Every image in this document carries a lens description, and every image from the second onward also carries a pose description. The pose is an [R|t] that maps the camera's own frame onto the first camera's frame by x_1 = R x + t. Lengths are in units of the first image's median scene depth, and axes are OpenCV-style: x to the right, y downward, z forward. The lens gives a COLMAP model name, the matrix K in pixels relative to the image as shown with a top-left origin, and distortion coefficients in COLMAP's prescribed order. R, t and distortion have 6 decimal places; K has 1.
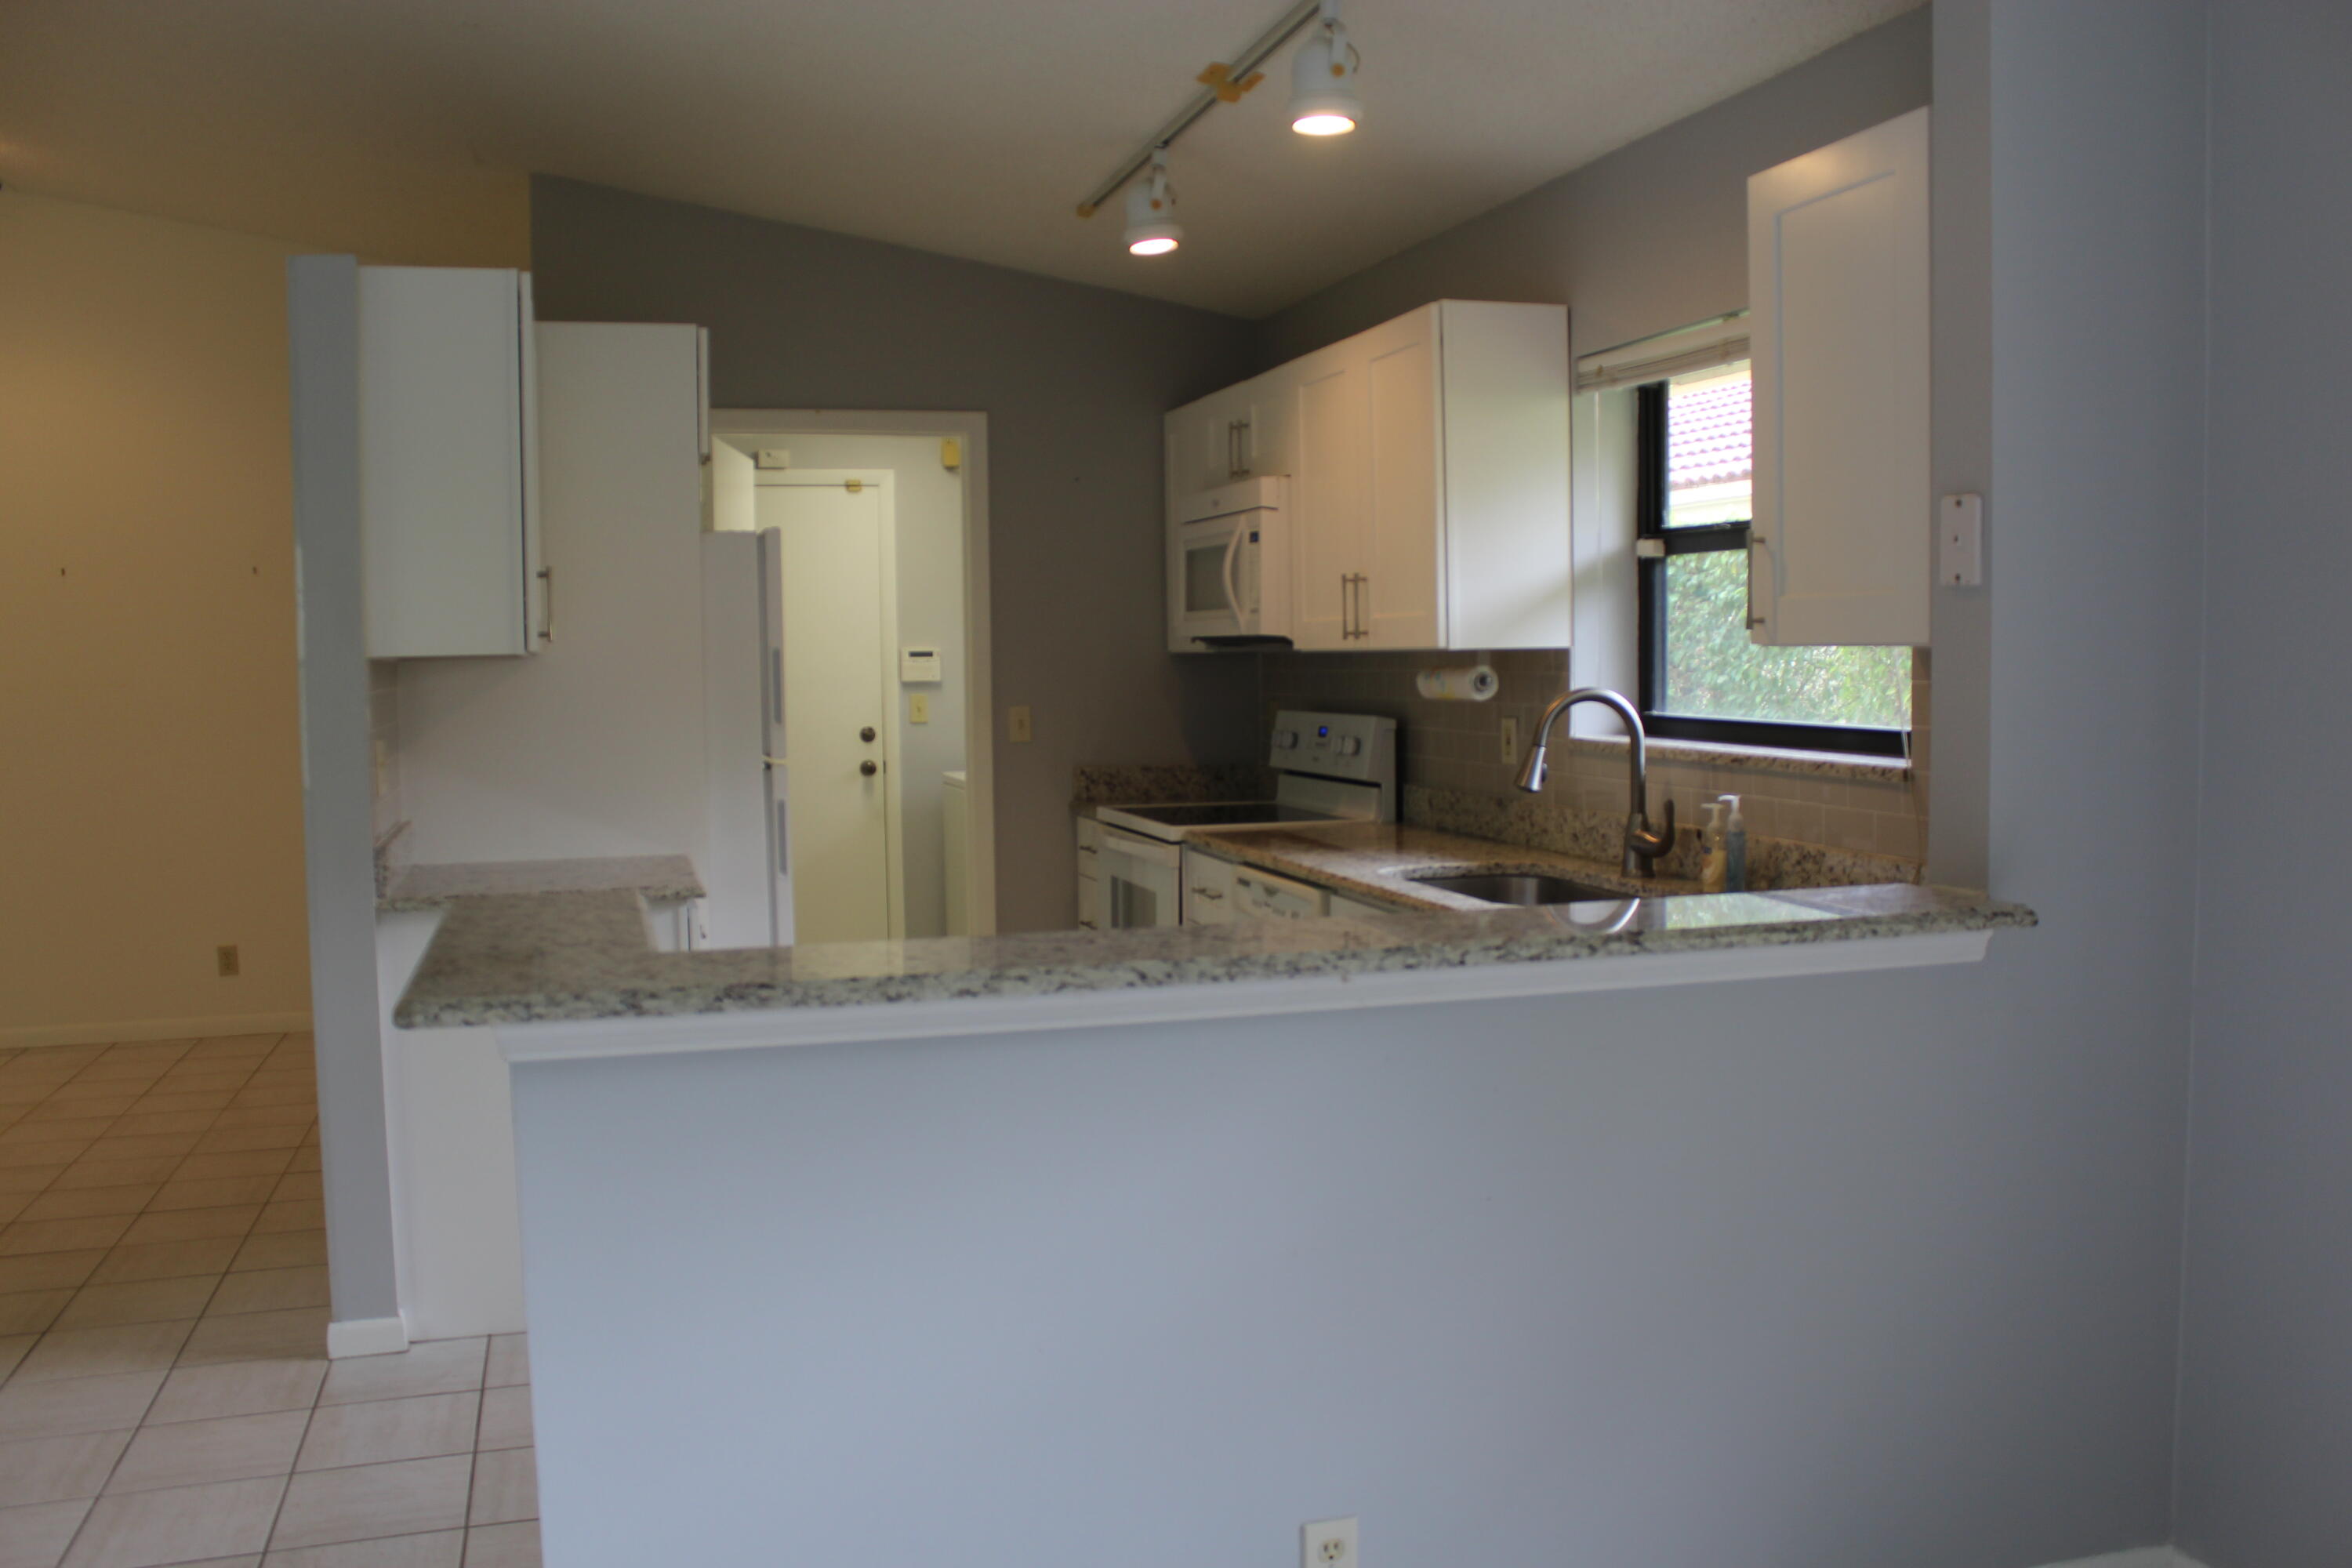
lens RADIAL K [[1986.1, 0, 1176.0], [0, 1986.1, 784.0], [0, 0, 1]] dist [-0.164921, 0.154961]
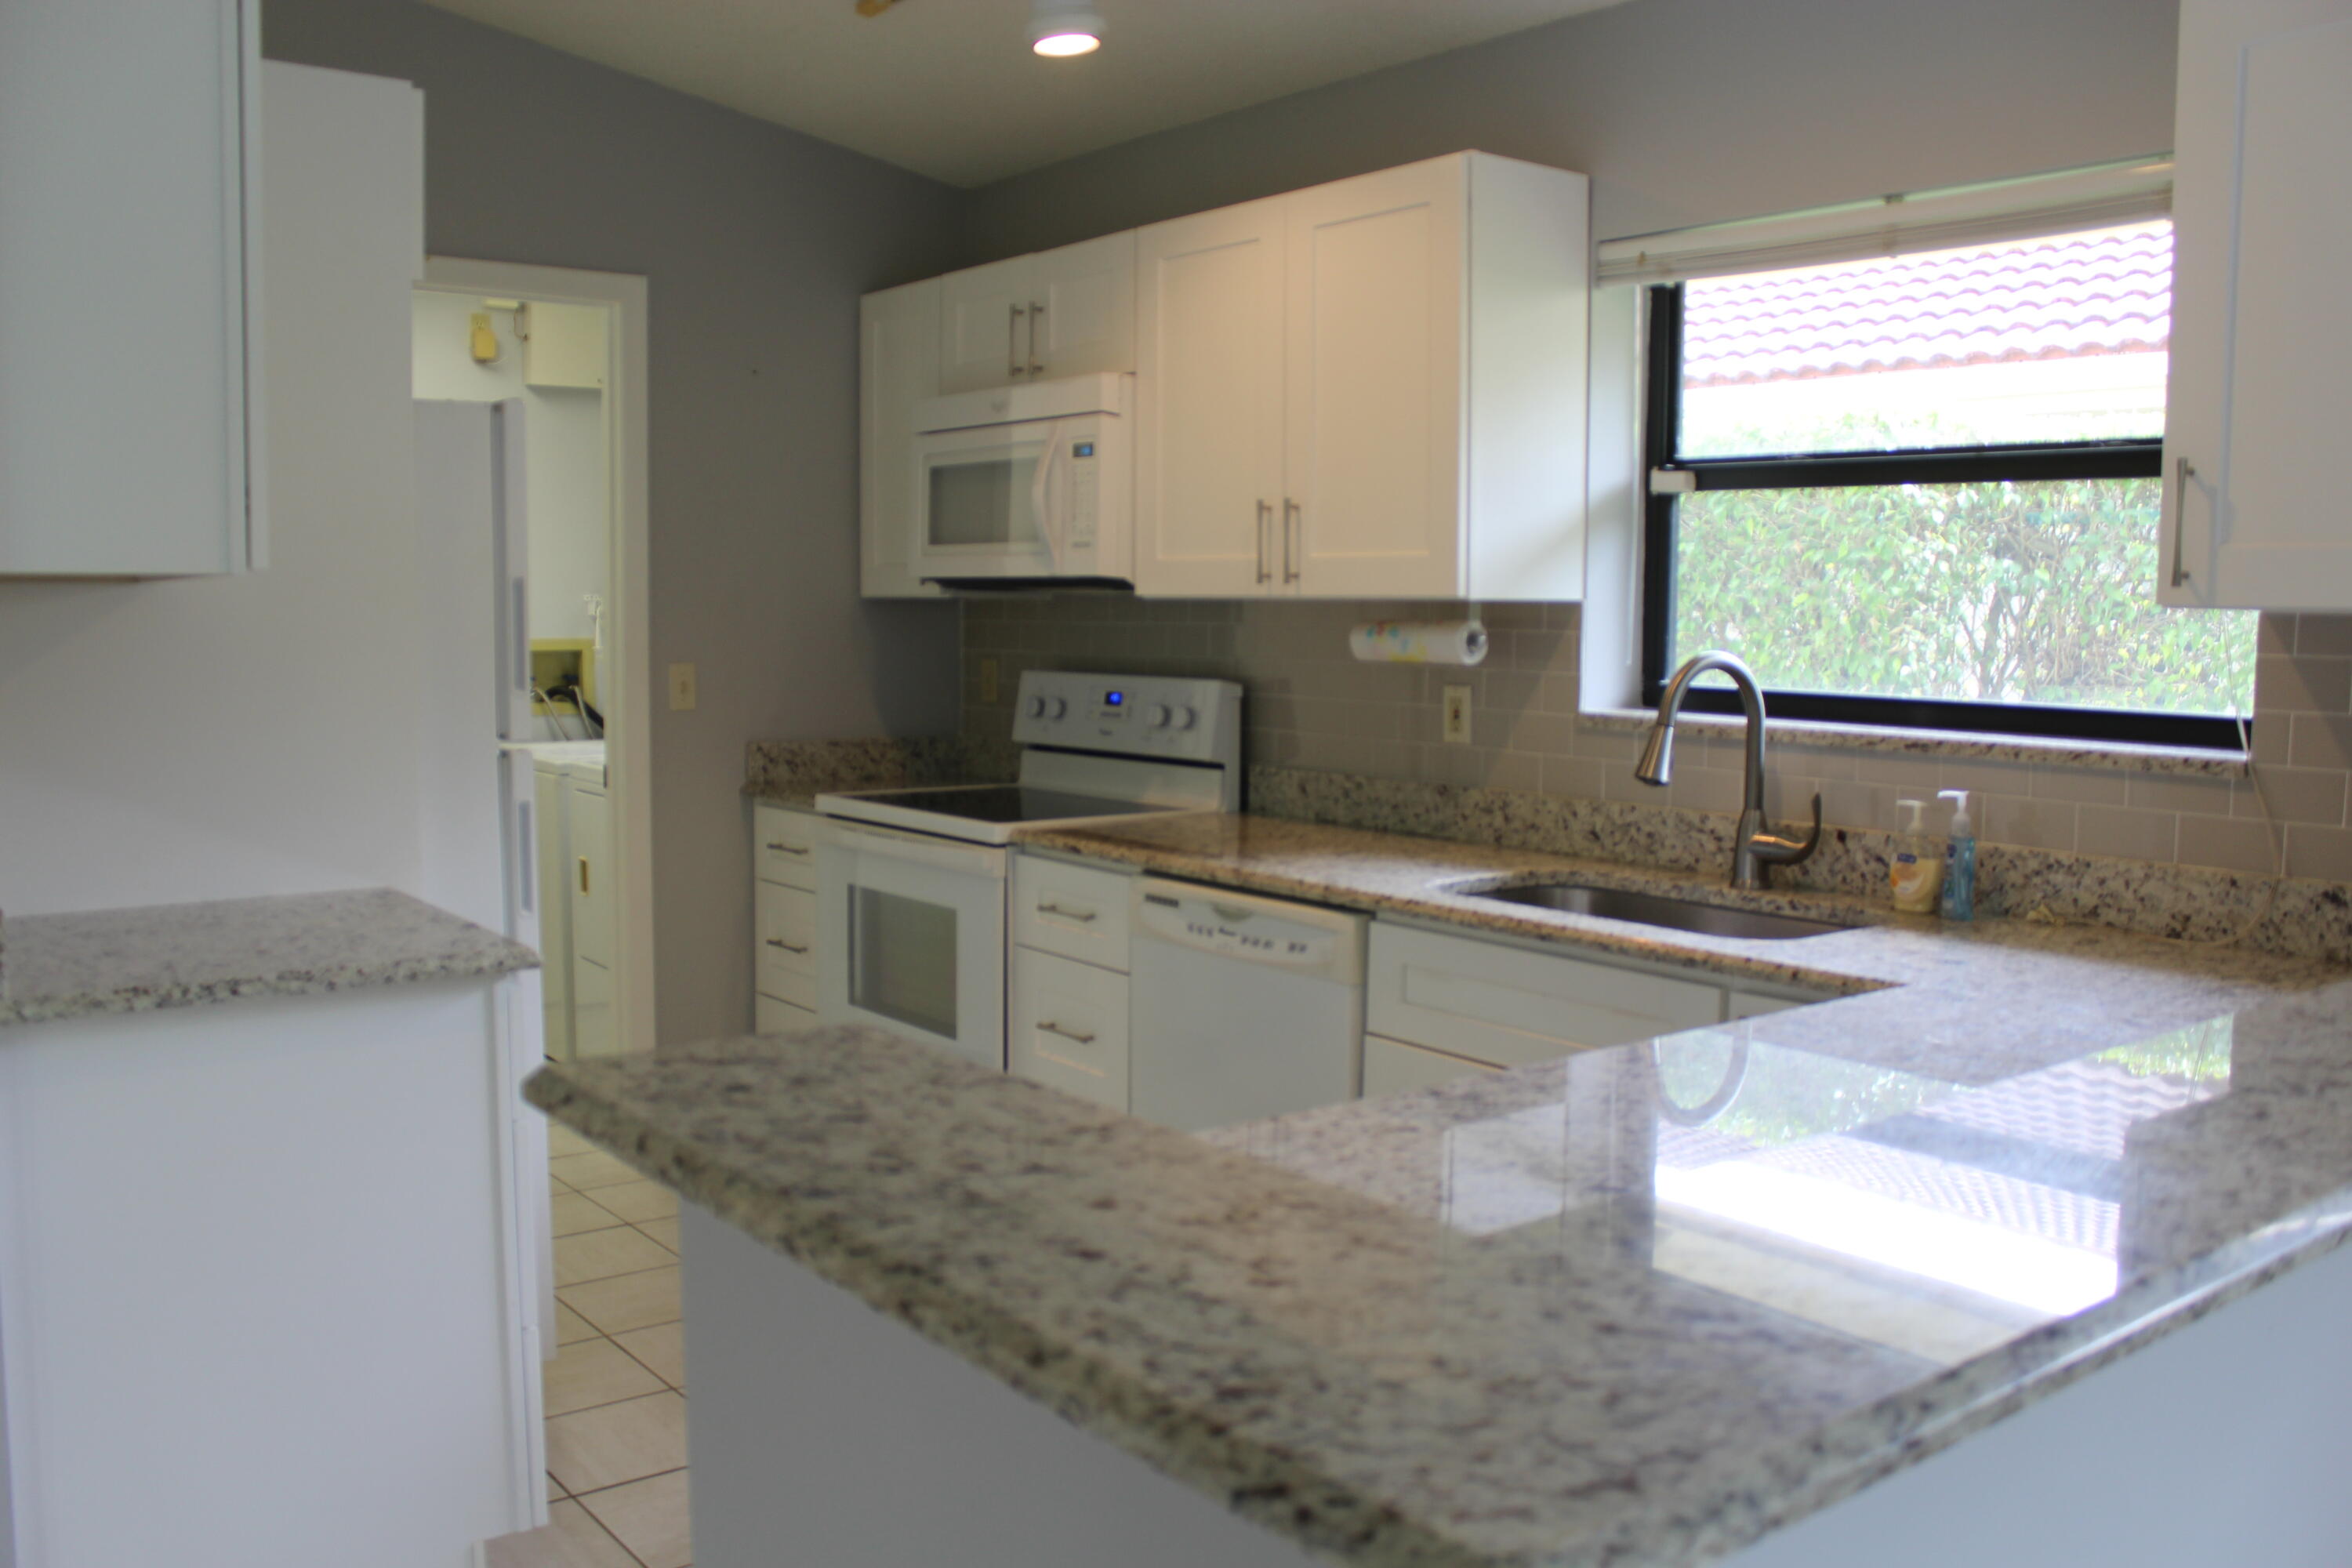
lens RADIAL K [[1986.1, 0, 1176.0], [0, 1986.1, 784.0], [0, 0, 1]] dist [-0.164921, 0.154961]
pose [[0.931684, -0.012322, 0.363060, -0.246600], [0.003802, 0.999701, 0.024171, -0.014139], [-0.363249, -0.021140, 0.931452, 0.304575]]
